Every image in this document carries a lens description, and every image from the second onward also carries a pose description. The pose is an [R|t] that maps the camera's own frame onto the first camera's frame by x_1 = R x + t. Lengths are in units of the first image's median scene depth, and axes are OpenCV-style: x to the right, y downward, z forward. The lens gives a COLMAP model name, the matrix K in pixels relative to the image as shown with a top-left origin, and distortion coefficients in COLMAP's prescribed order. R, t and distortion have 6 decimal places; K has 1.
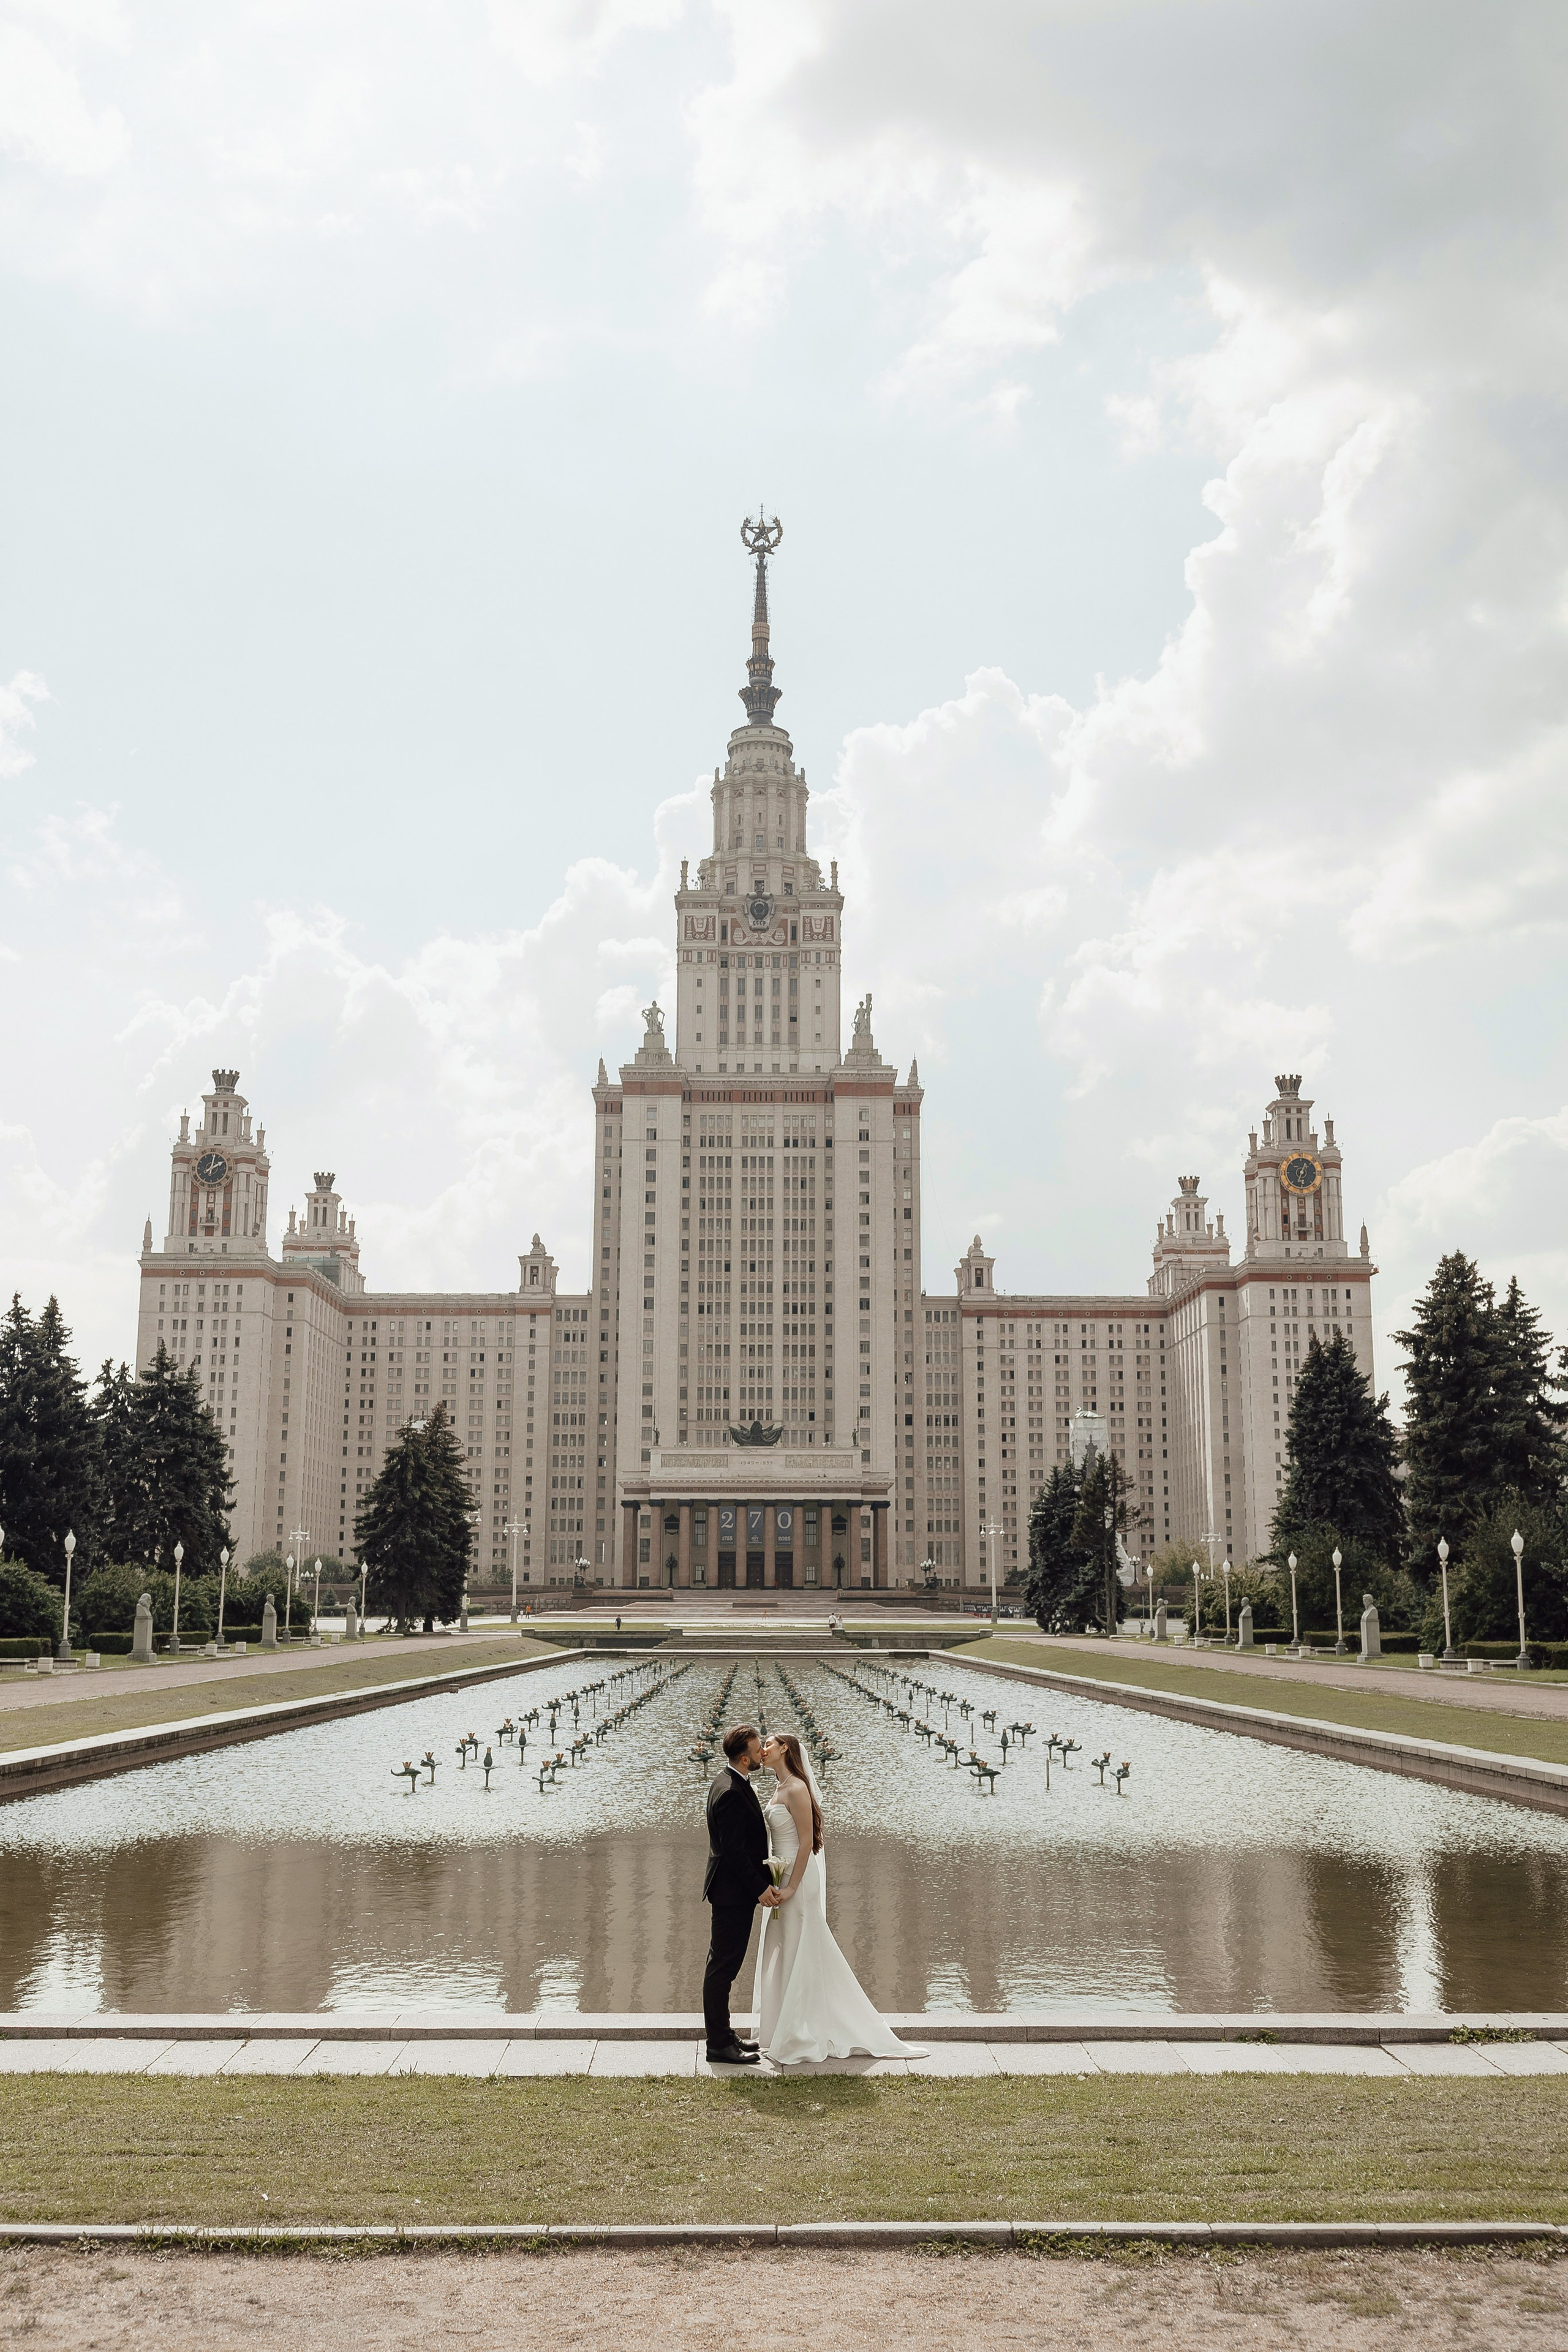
lens RADIAL K [[2123.9, 0, 784.0], [0, 2123.9, 1176.0], [0, 0, 1]] dist [-0.007810, 0.015616]
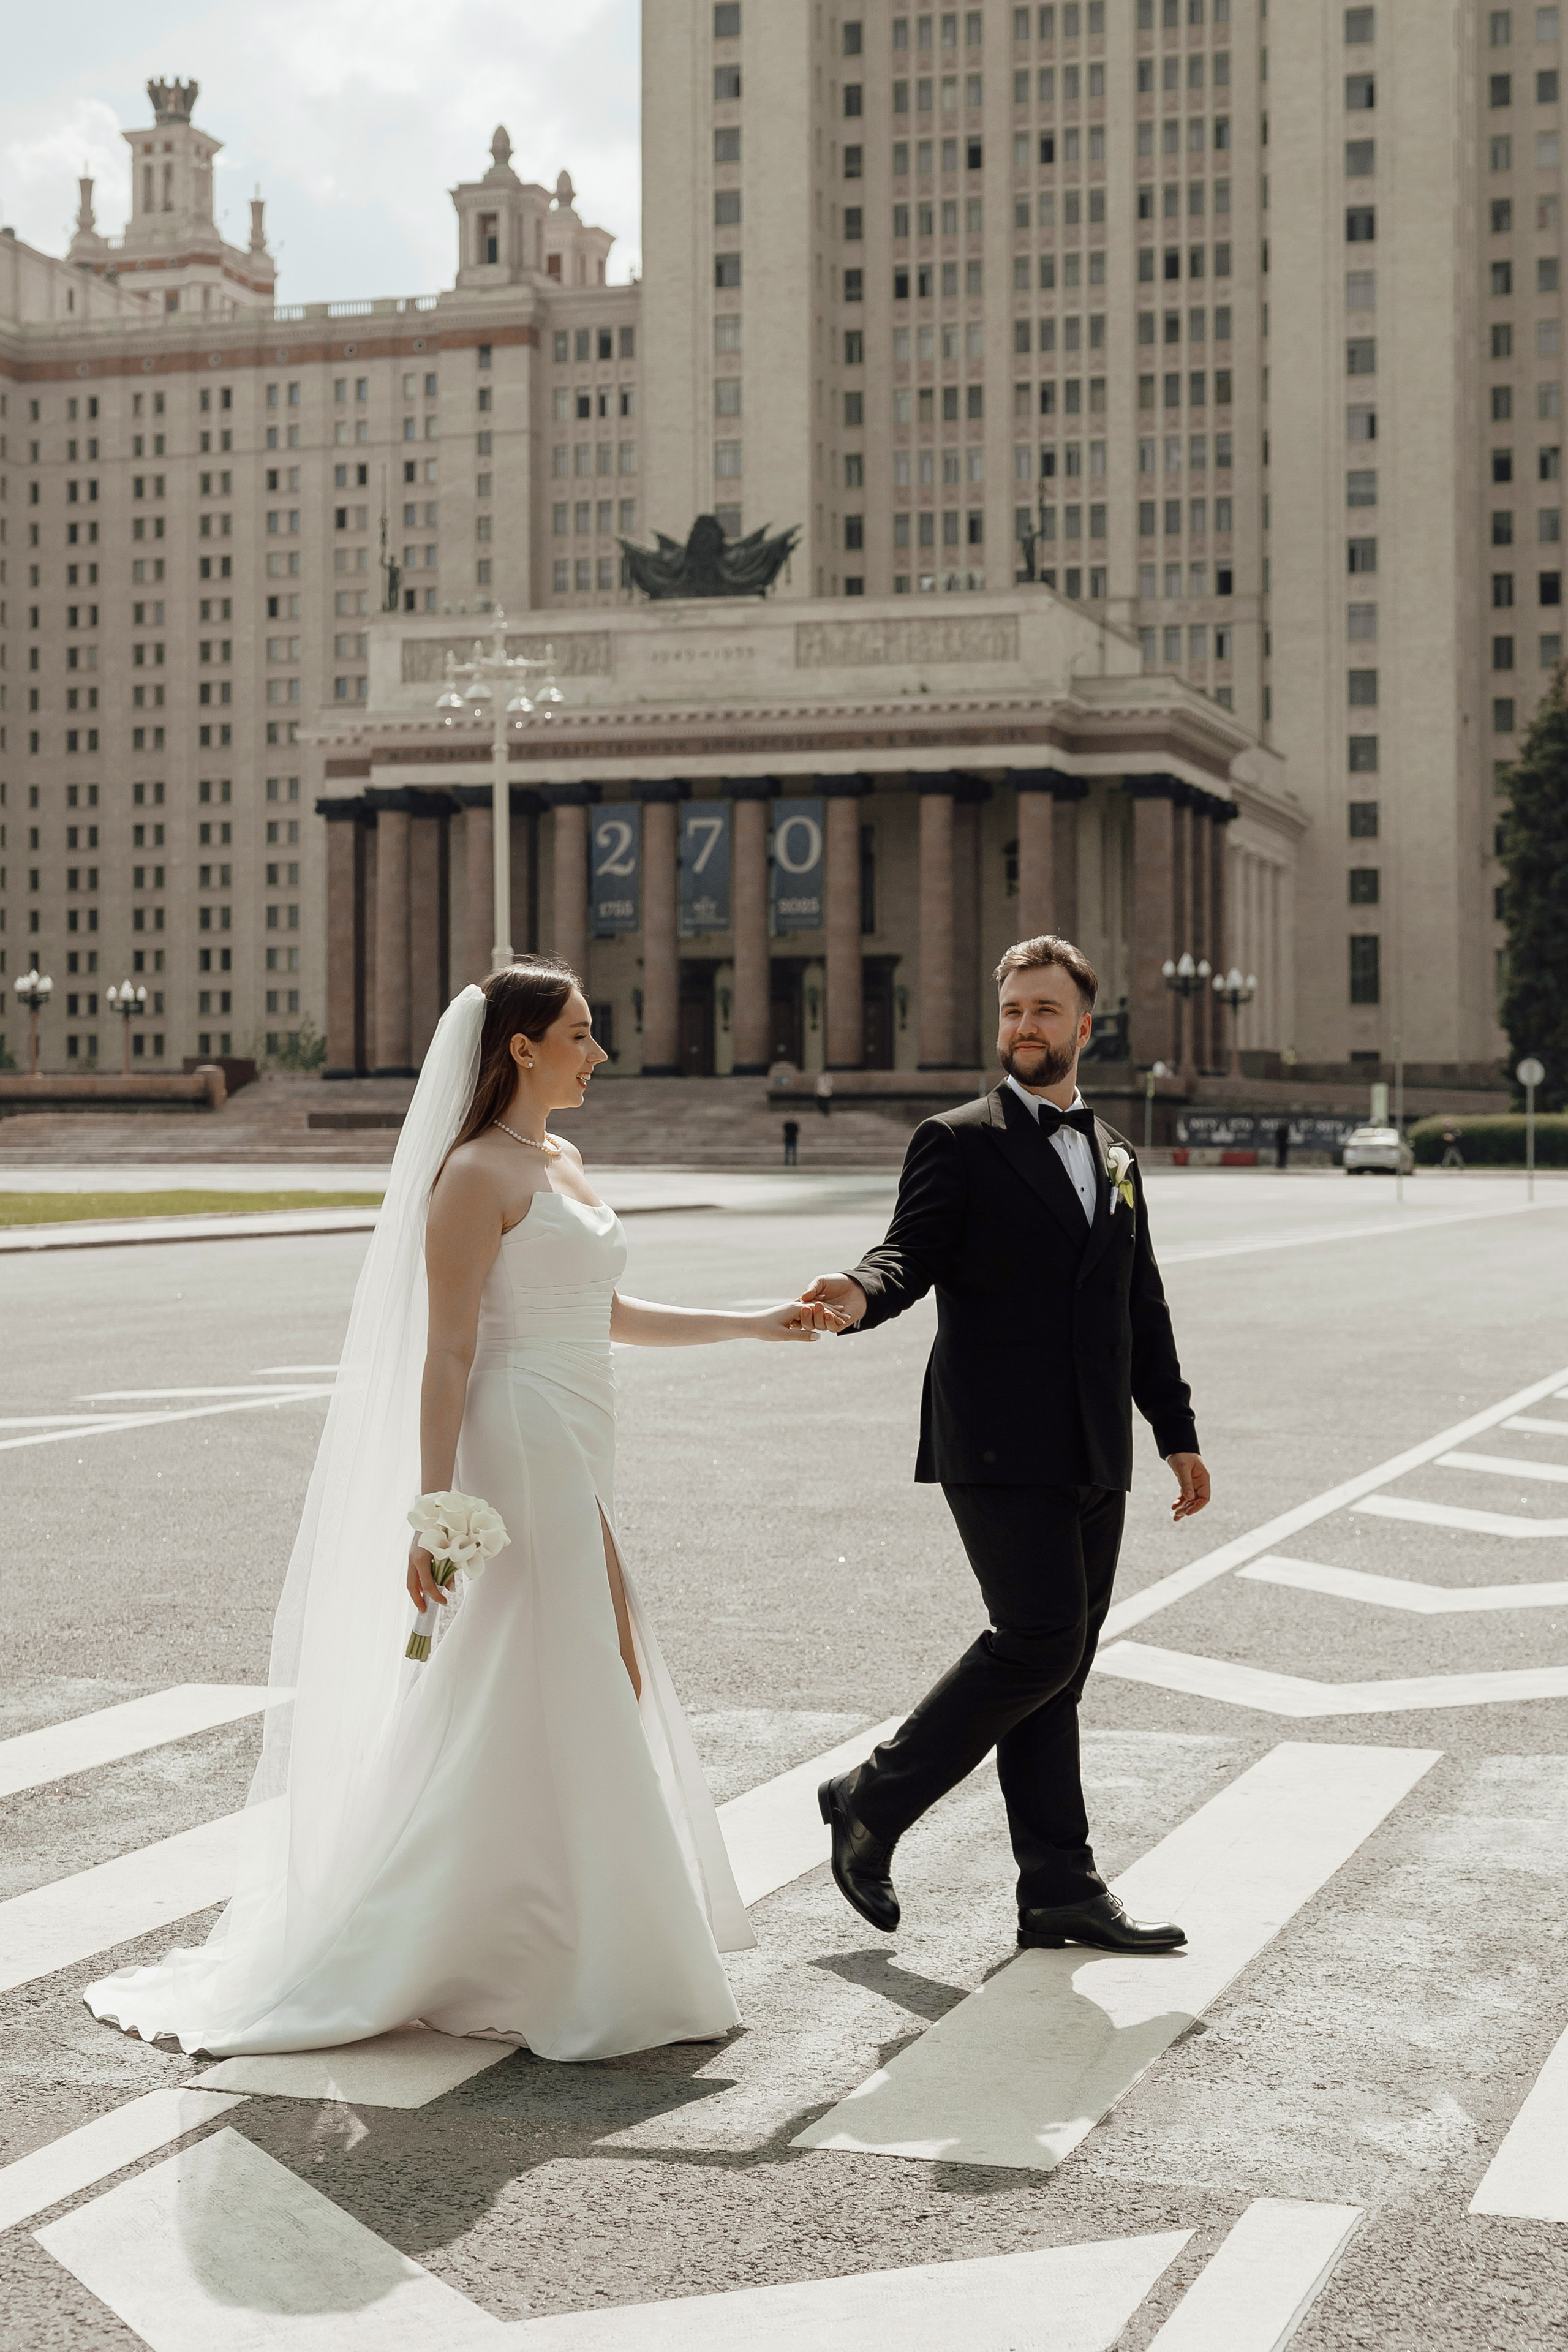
lens RADIAL K [[3653.1, 0, 784.0], [0, 3653.1, 1176.0], [0, 0, 1]] dist [-0.004187, 0.060653]
pose [[0.952080, -0.001976, -0.305844, 0.123851], [0.065684, 0.977968, 0.198153, 0.085173], [0.298714, -0.208747, 0.931233, 0.412729]]
